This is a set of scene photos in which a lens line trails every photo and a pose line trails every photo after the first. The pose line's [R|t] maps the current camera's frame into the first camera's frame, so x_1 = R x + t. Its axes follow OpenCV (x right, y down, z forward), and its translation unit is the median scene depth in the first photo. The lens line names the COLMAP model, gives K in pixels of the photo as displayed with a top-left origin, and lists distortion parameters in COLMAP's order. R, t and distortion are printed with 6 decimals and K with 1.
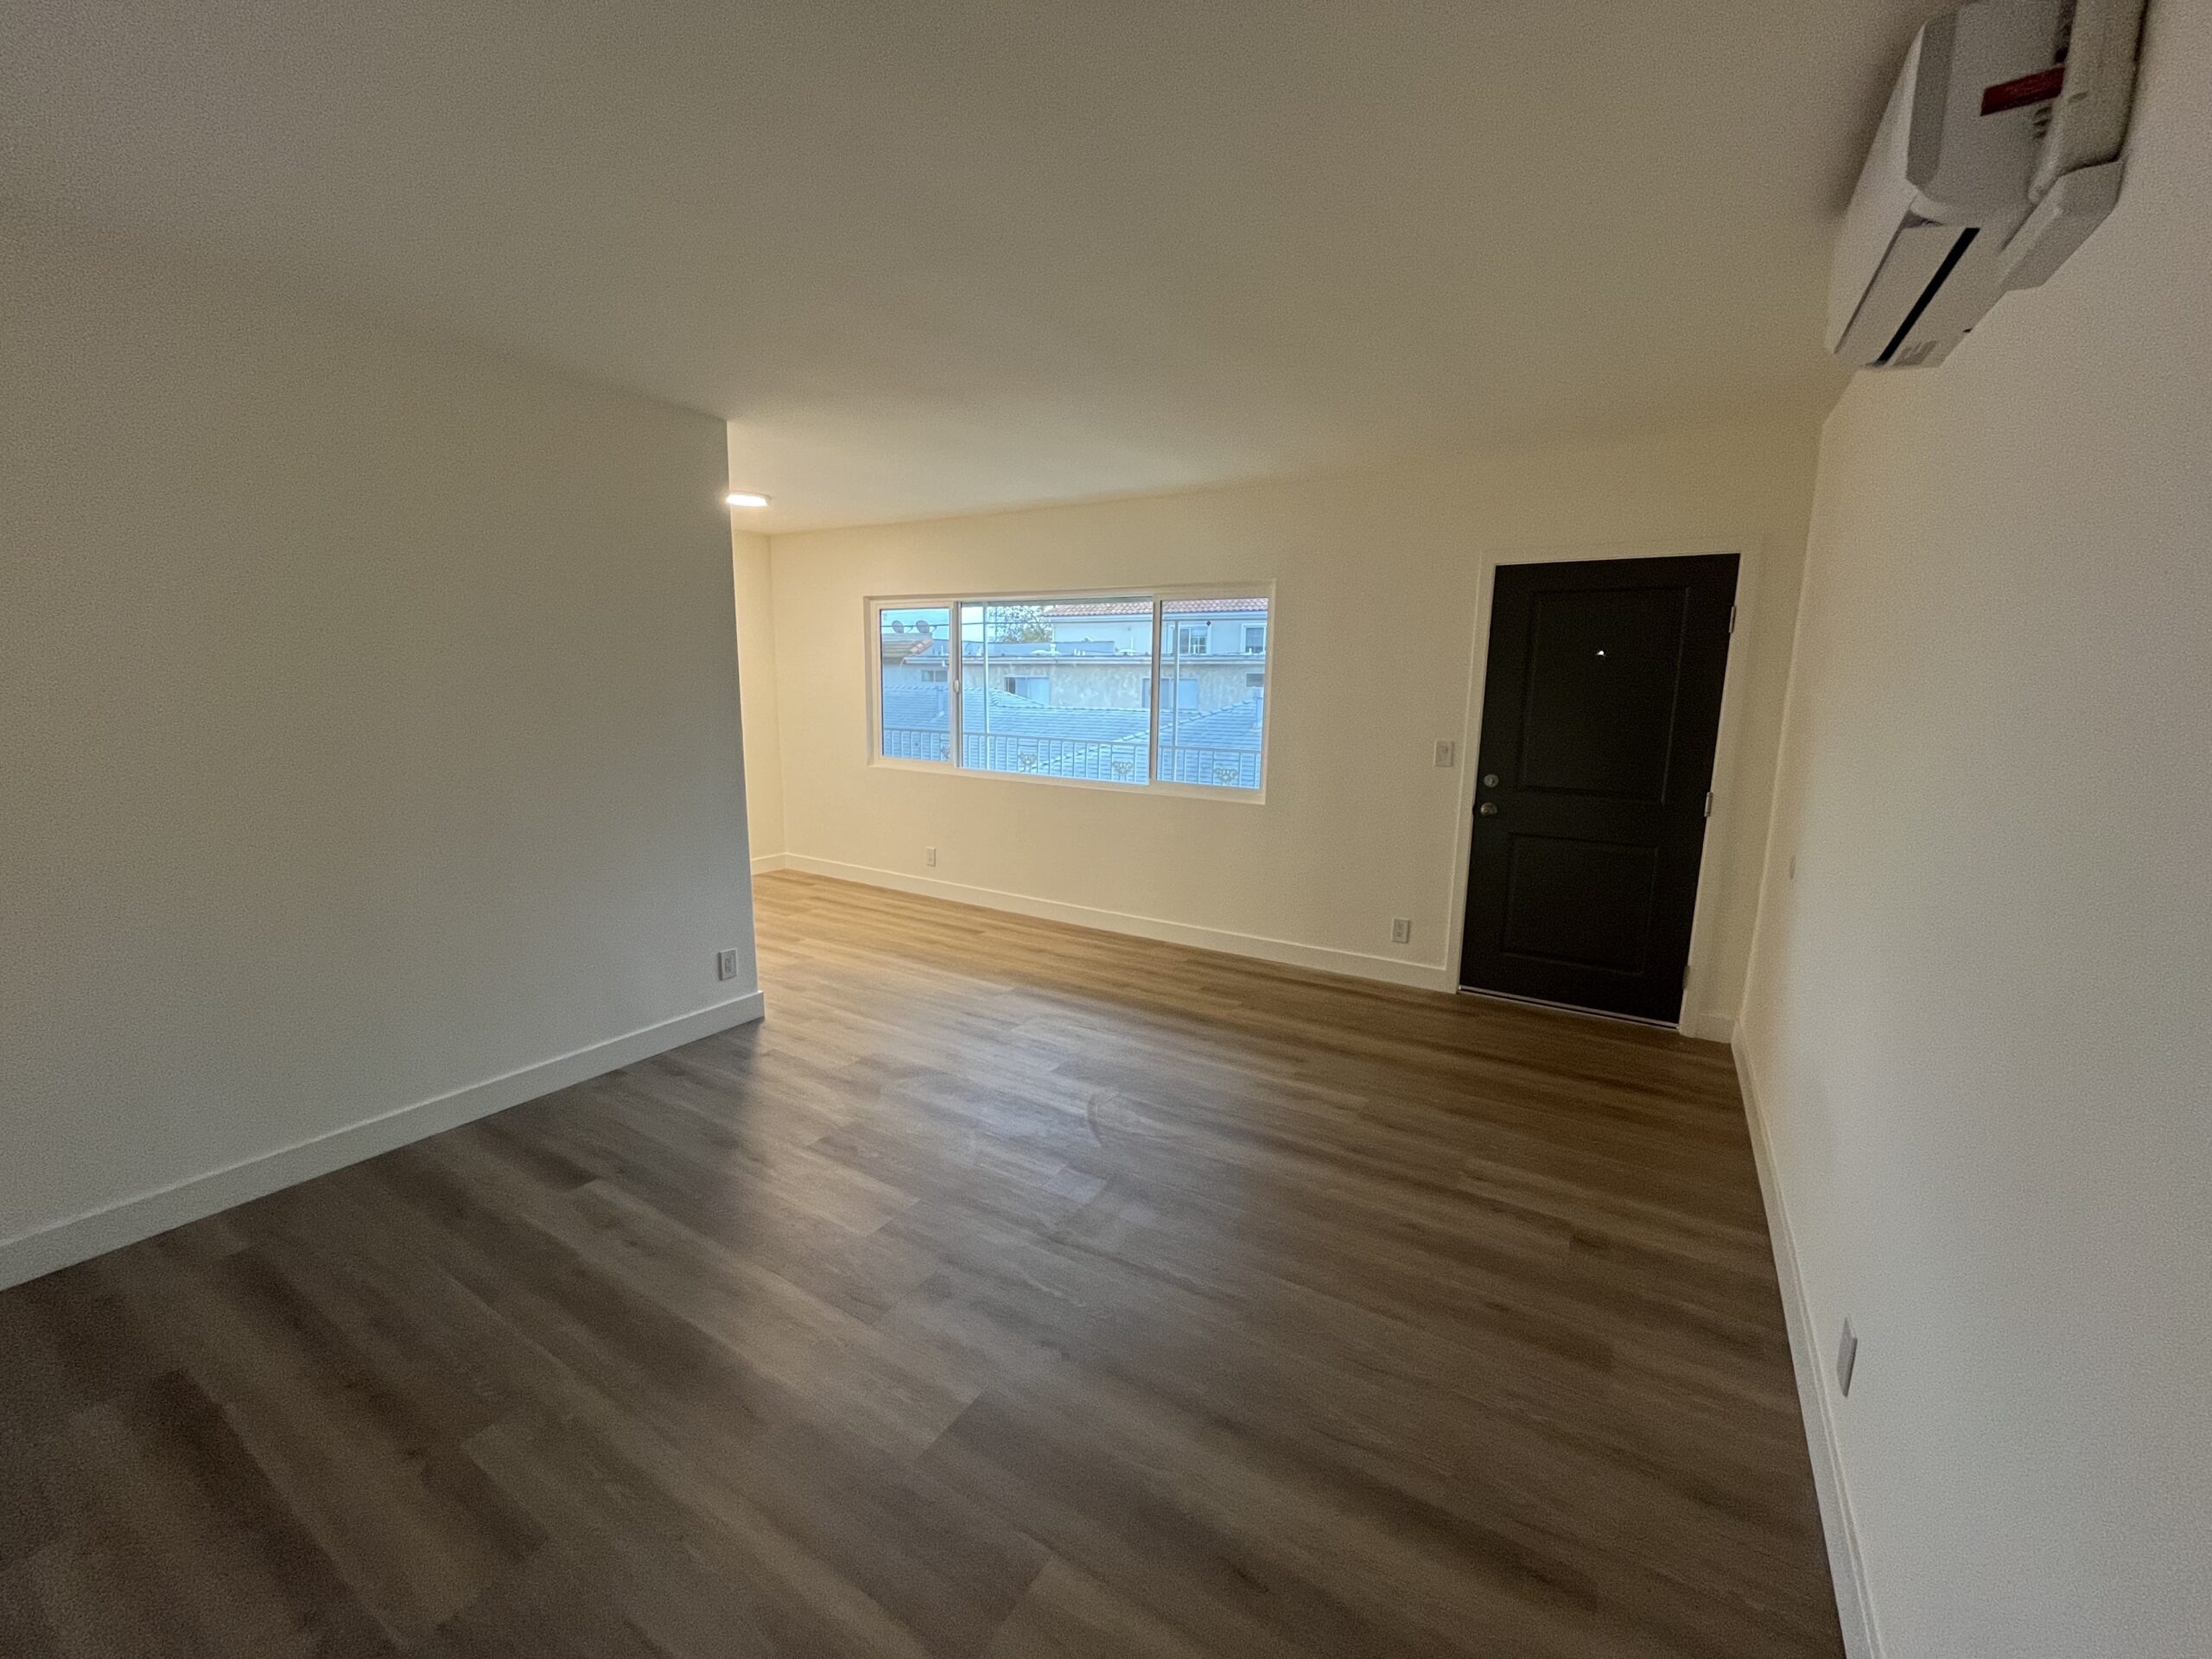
lens RADIAL K [[896.0, 0, 1103.0], [0, 896.0, 838.2], [0, 0, 1]] dist [-0.001328, 0.000307]
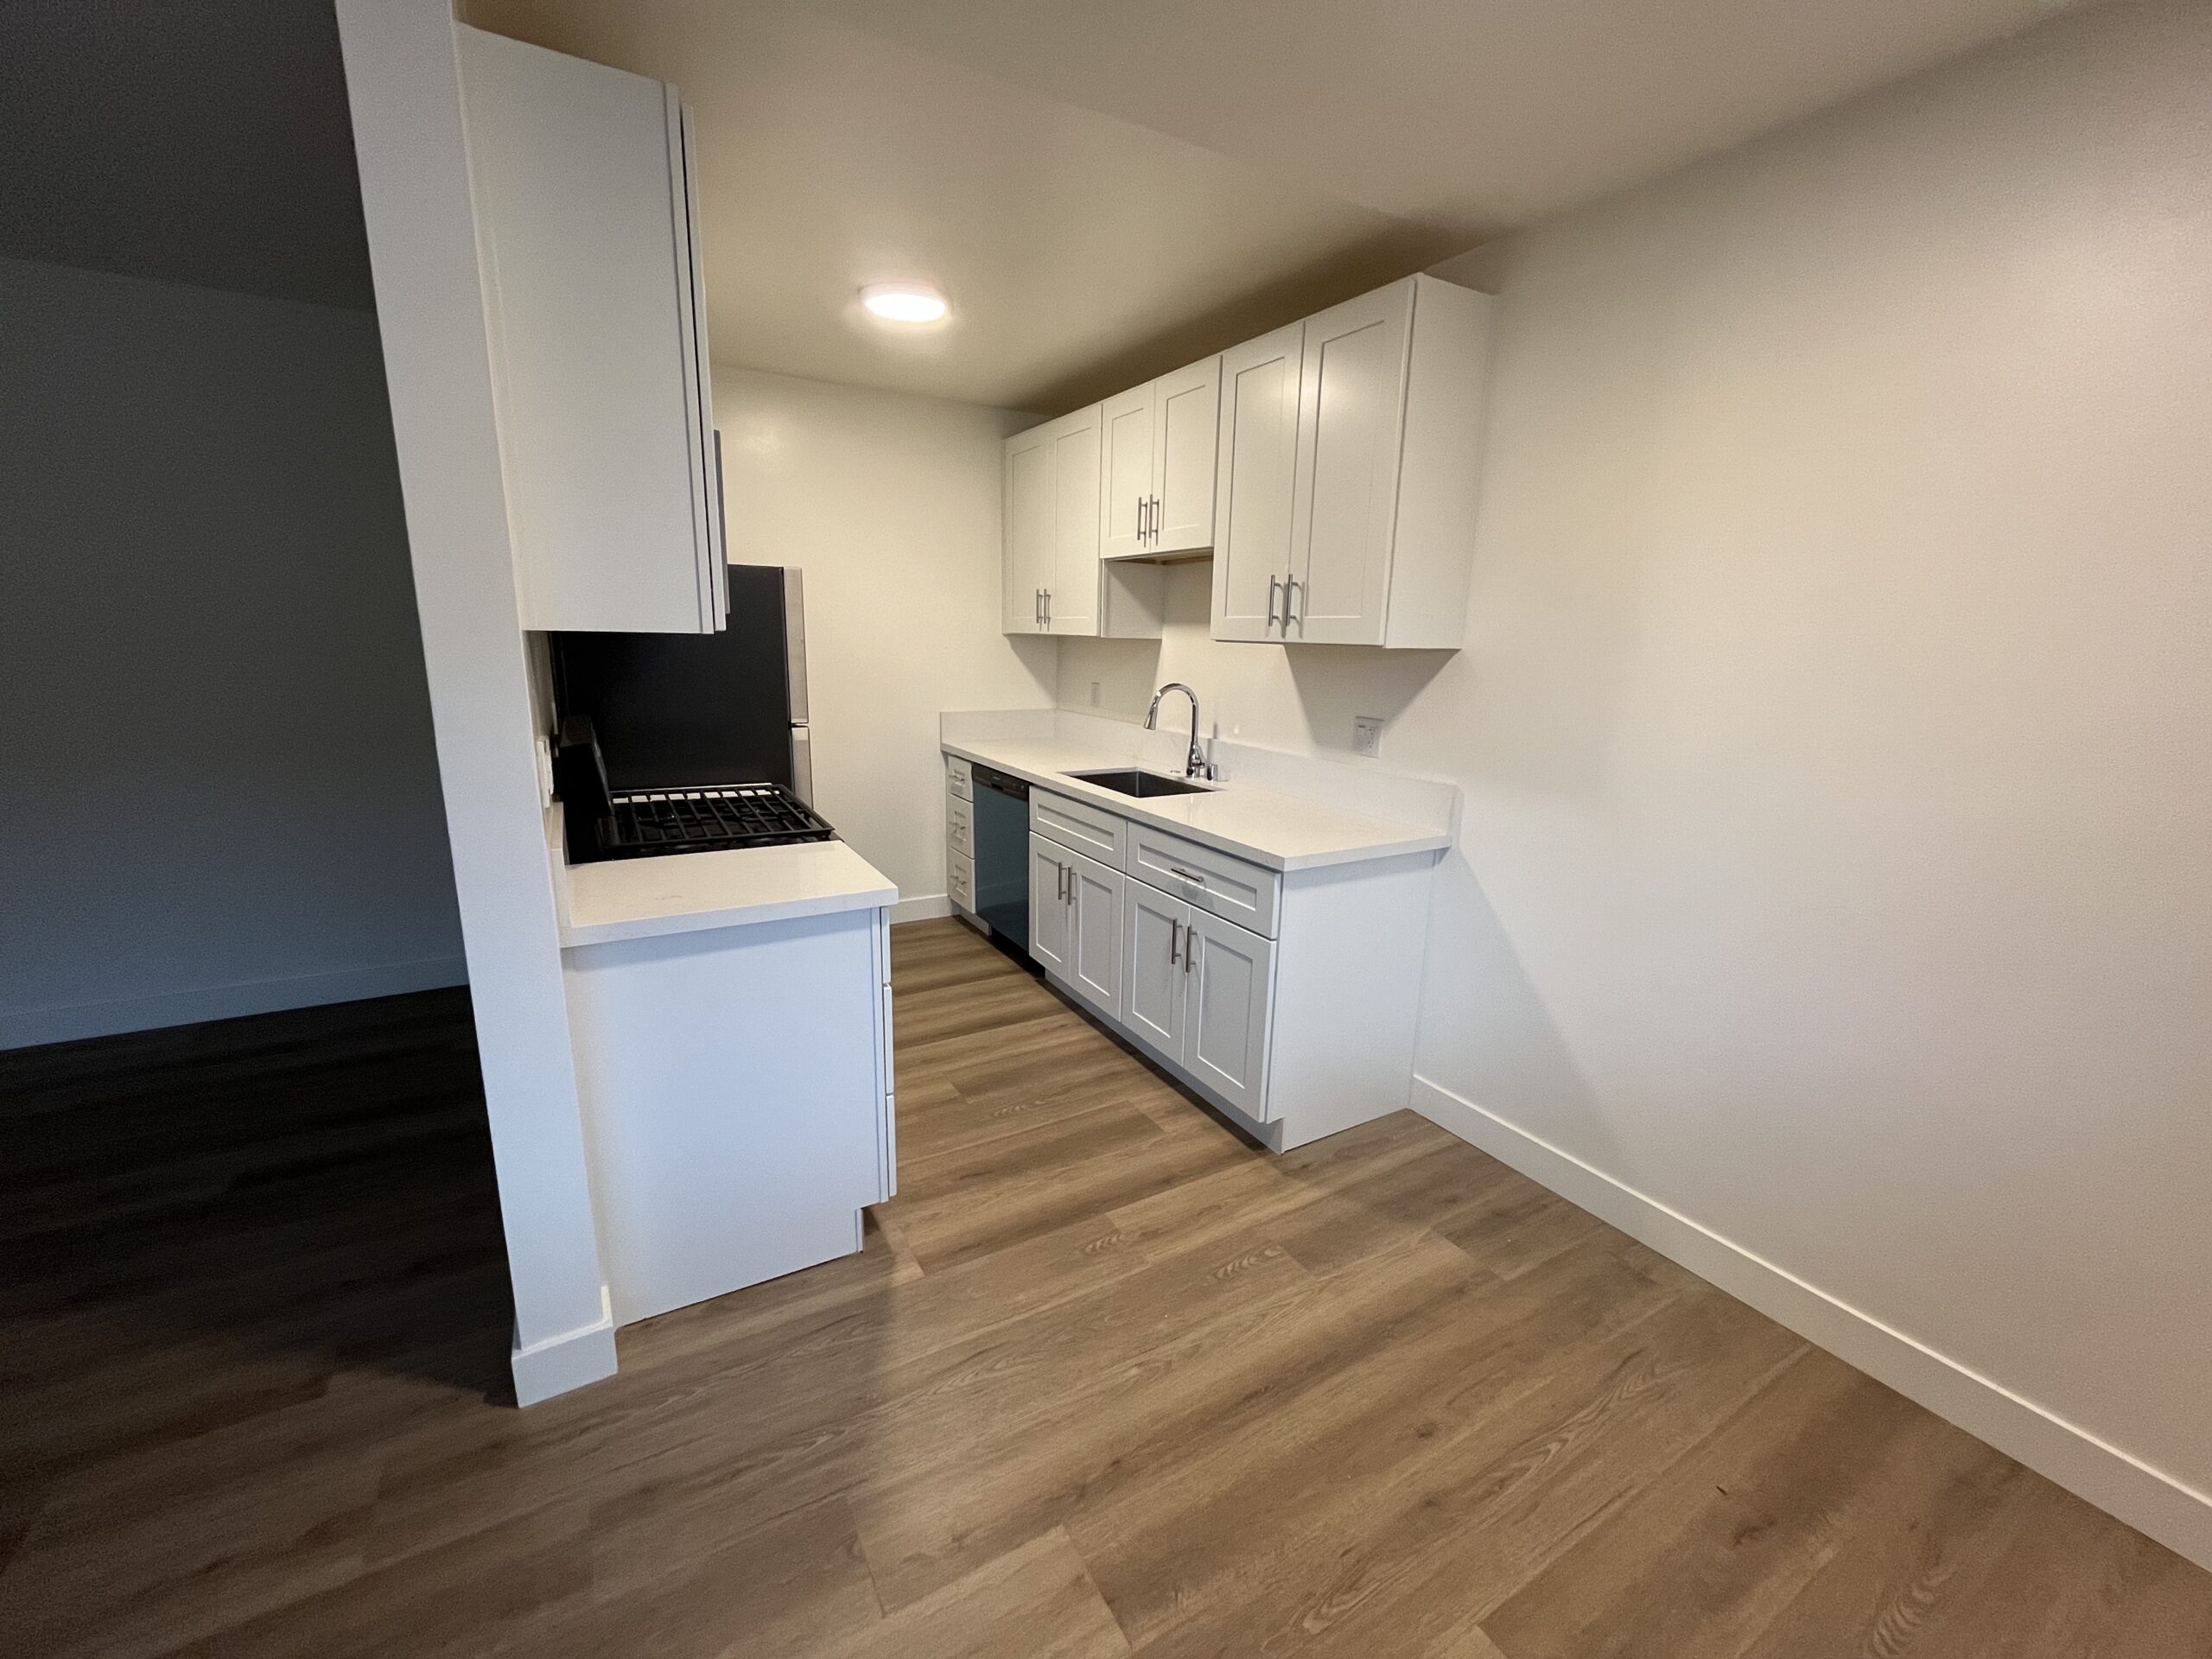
lens RADIAL K [[896.0, 0, 1103.0], [0, 896.0, 838.2], [0, 0, 1]] dist [-0.001328, 0.000307]
pose [[-0.465081, 0.174333, -0.867933, -0.194969], [-0.187583, 0.938749, 0.289073, -0.248715], [0.865166, 0.297252, -0.403892, 1.417859]]
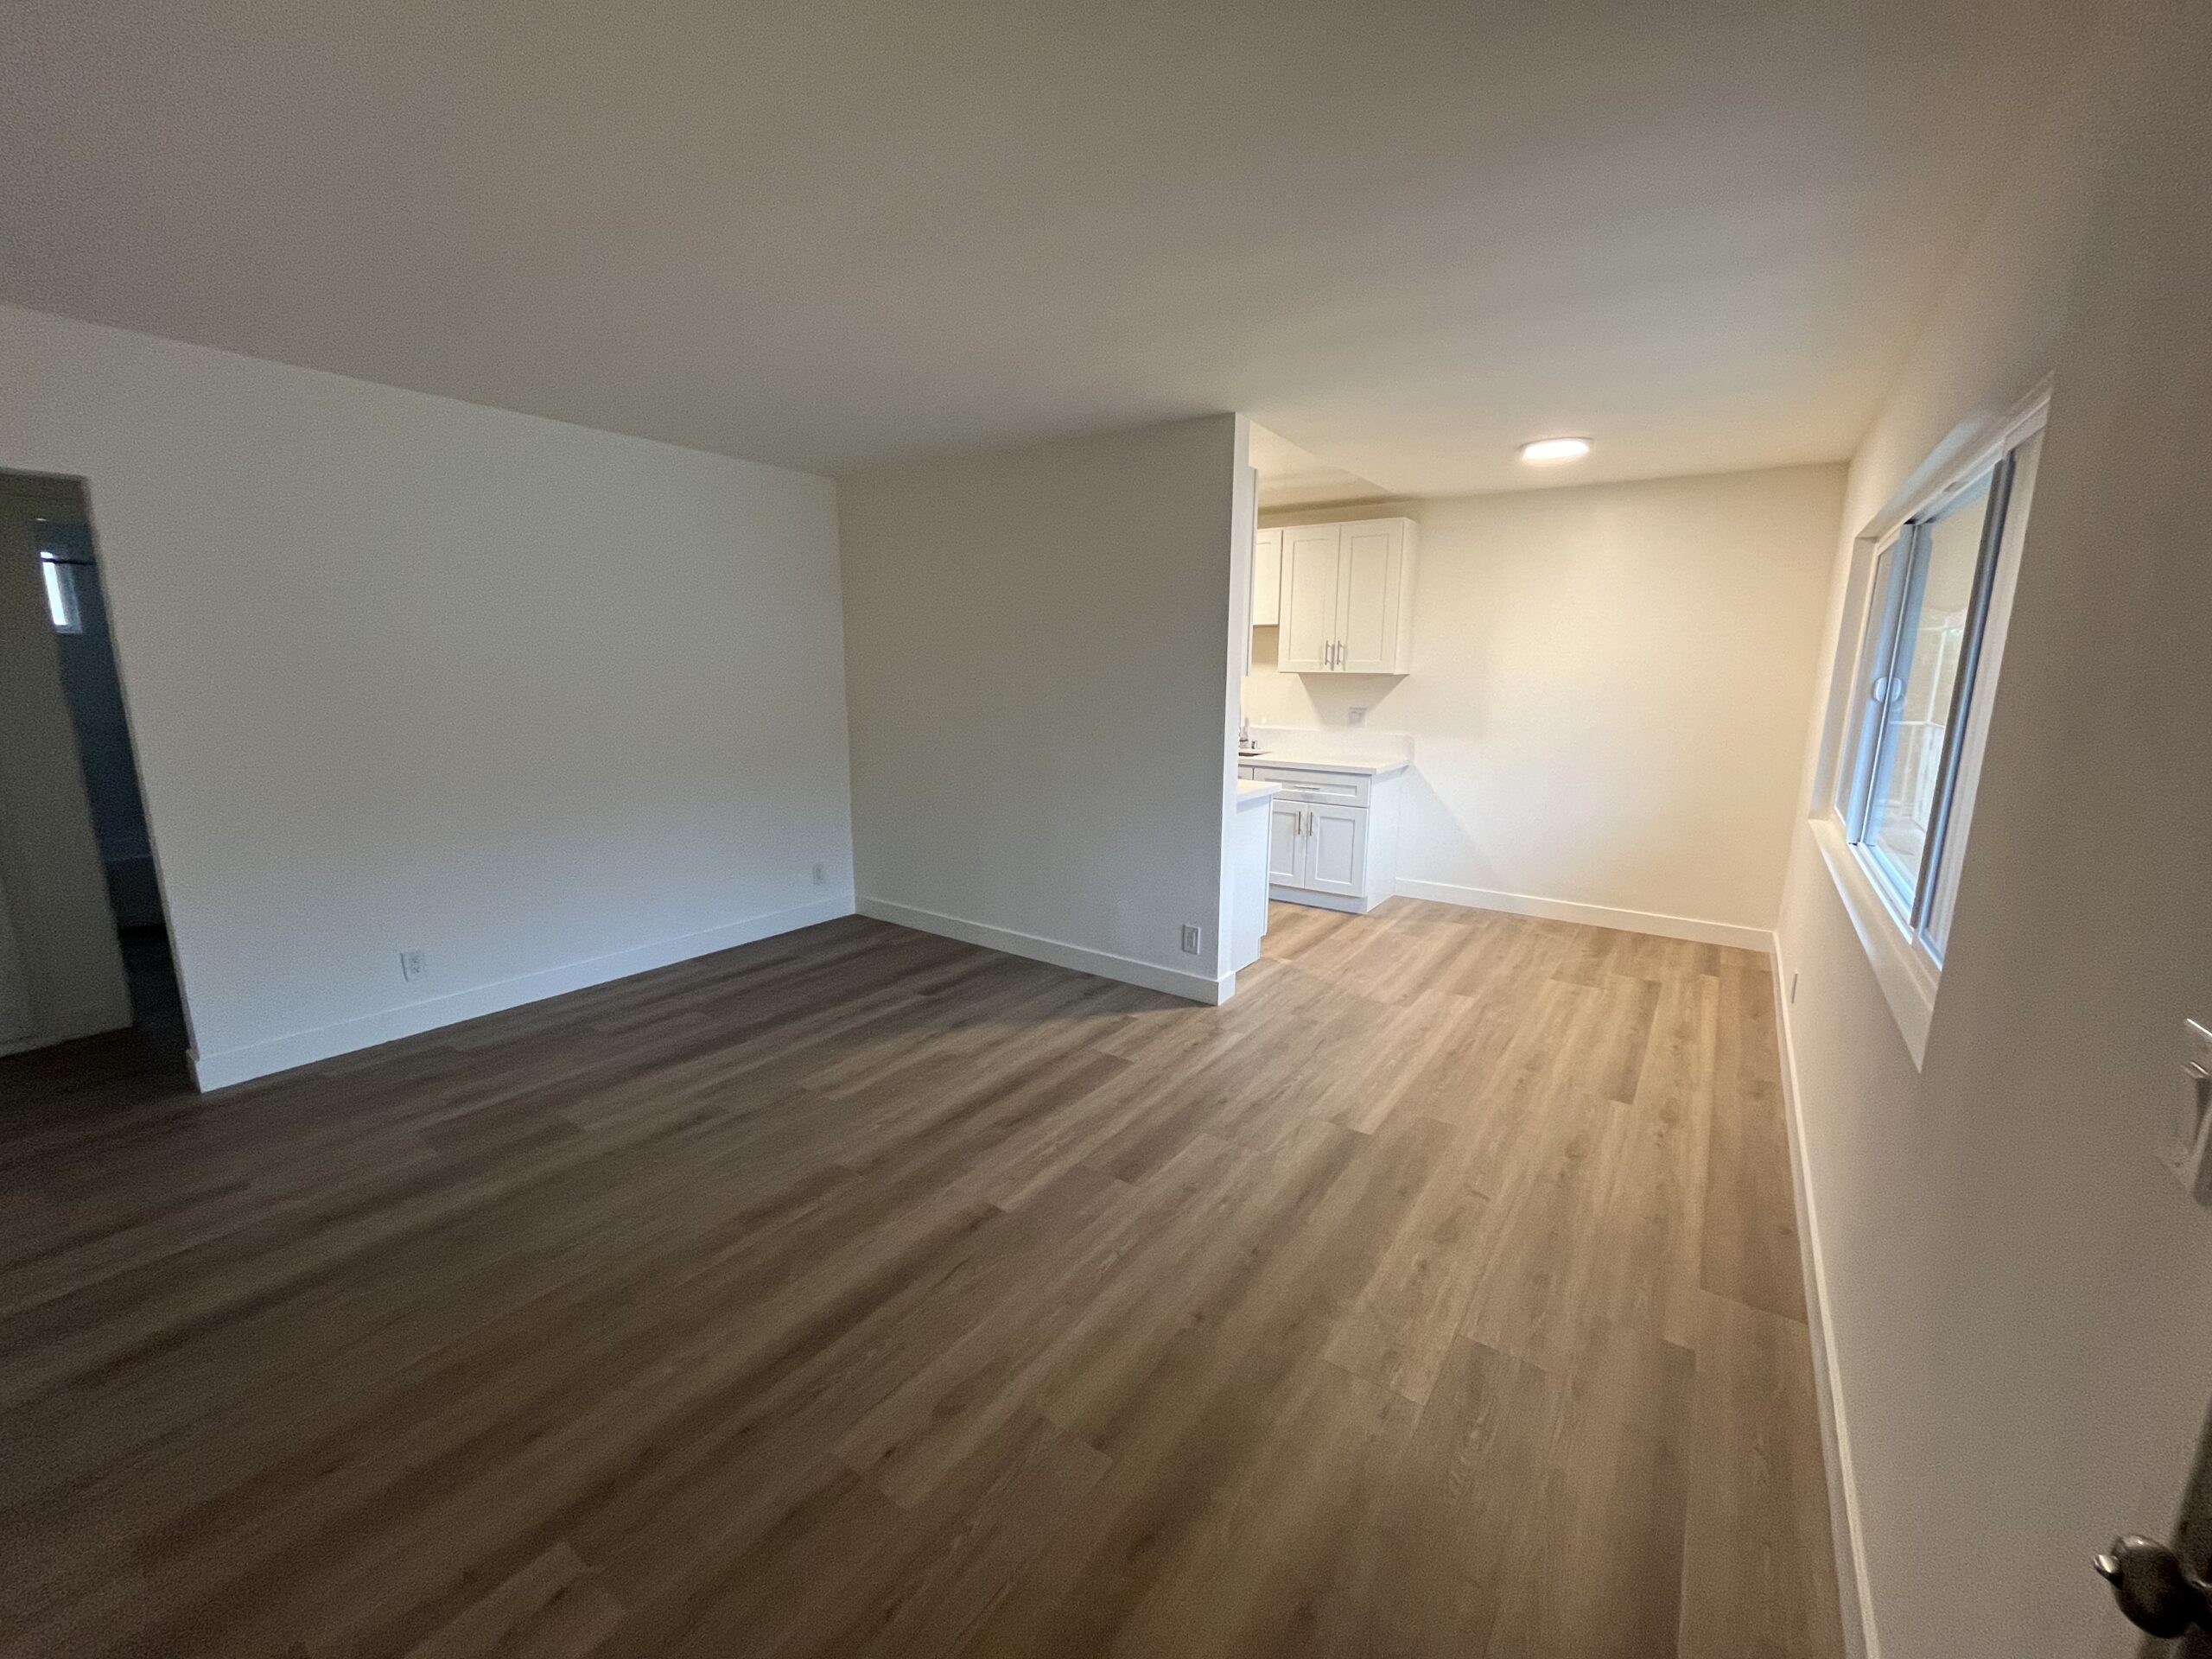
lens RADIAL K [[897.8, 0, 1106.0], [0, 897.8, 829.5], [0, 0, 1]] dist [0.001420, 0.000375]
pose [[-0.052963, 0.170681, -0.983902, 0.625731], [-0.184620, 0.966626, 0.177623, -0.159342], [0.981382, 0.191055, -0.019685, 0.913048]]
